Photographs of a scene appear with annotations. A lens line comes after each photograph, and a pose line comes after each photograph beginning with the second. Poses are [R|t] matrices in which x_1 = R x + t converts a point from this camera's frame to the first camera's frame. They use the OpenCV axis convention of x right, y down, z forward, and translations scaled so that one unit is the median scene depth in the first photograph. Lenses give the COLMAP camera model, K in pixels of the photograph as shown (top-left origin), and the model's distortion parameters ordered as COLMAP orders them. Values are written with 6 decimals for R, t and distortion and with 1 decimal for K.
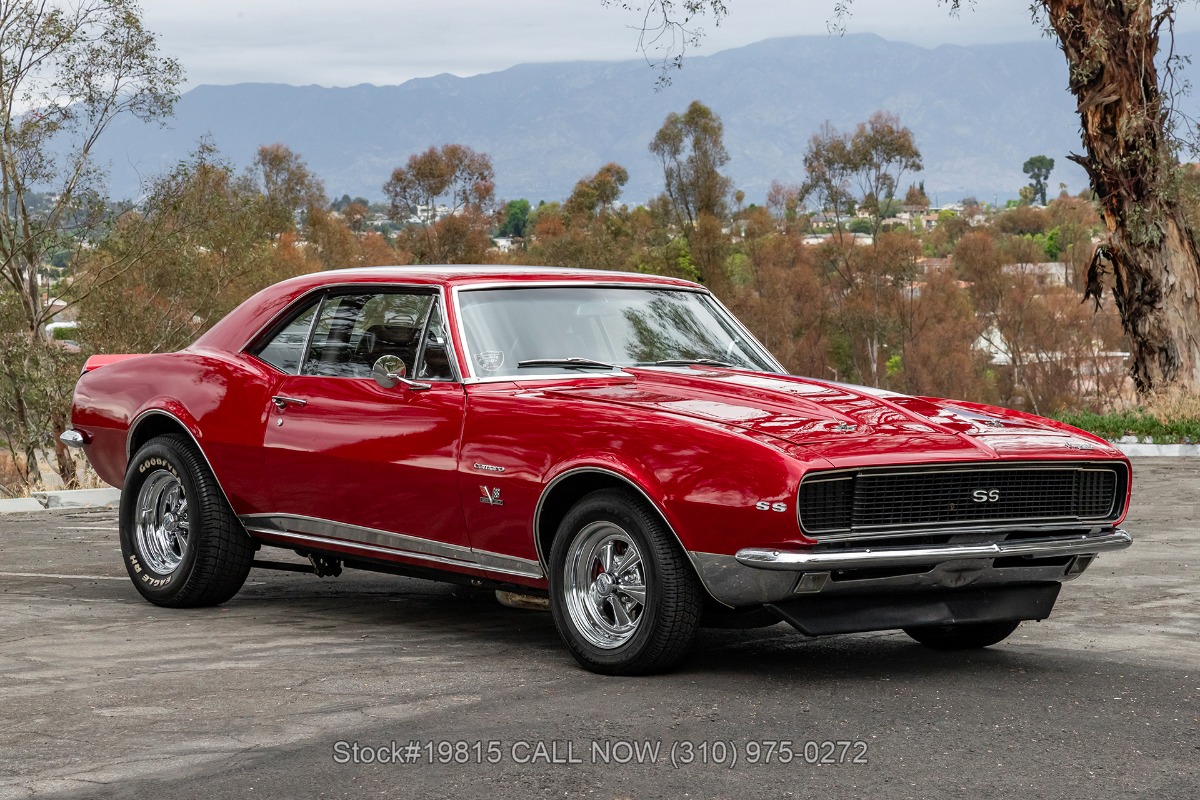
lens RADIAL K [[2631.8, 0, 600.0], [0, 2631.8, 400.0], [0, 0, 1]] dist [0.457622, -0.291246]
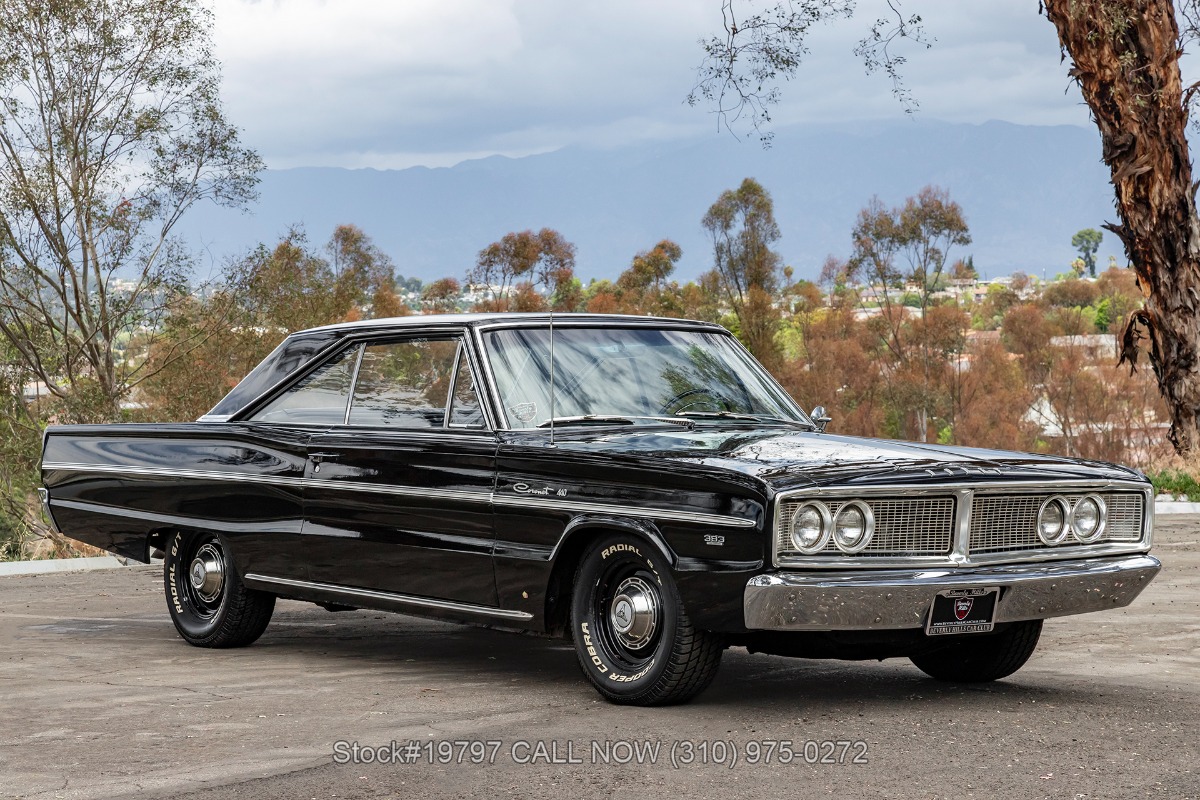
lens RADIAL K [[2631.8, 0, 600.0], [0, 2631.8, 400.0], [0, 0, 1]] dist [0.457622, -0.291246]
pose [[0.999759, -0.009350, -0.019869, 0.000562], [0.008758, 0.999521, -0.029668, 0.002176], [0.020137, 0.029487, 0.999362, -0.013716]]
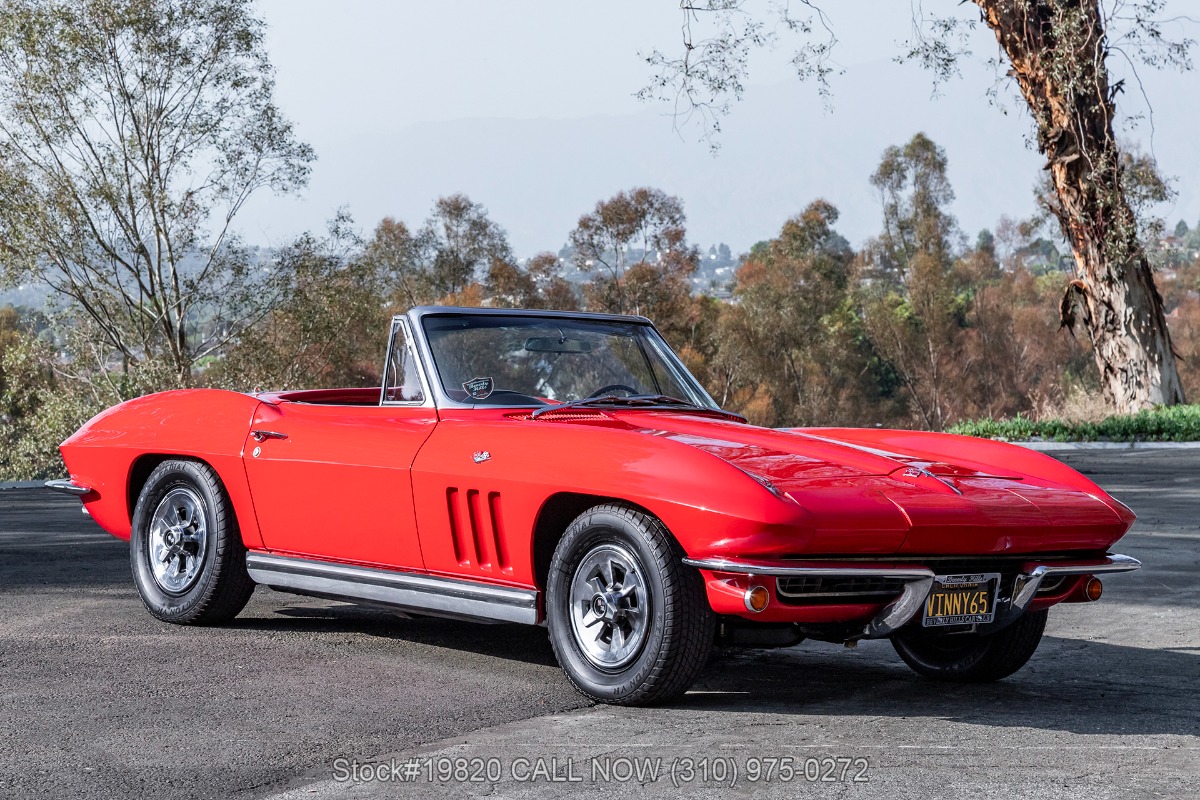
lens RADIAL K [[3348.8, 0, 600.0], [0, 3348.8, 400.0], [0, 0, 1]] dist [0.785418, 0.720591]
pose [[0.993854, -0.015463, -0.109618, 0.062681], [0.012529, 0.999546, -0.027398, 0.013803], [0.109992, 0.025856, 0.993596, -0.215523]]
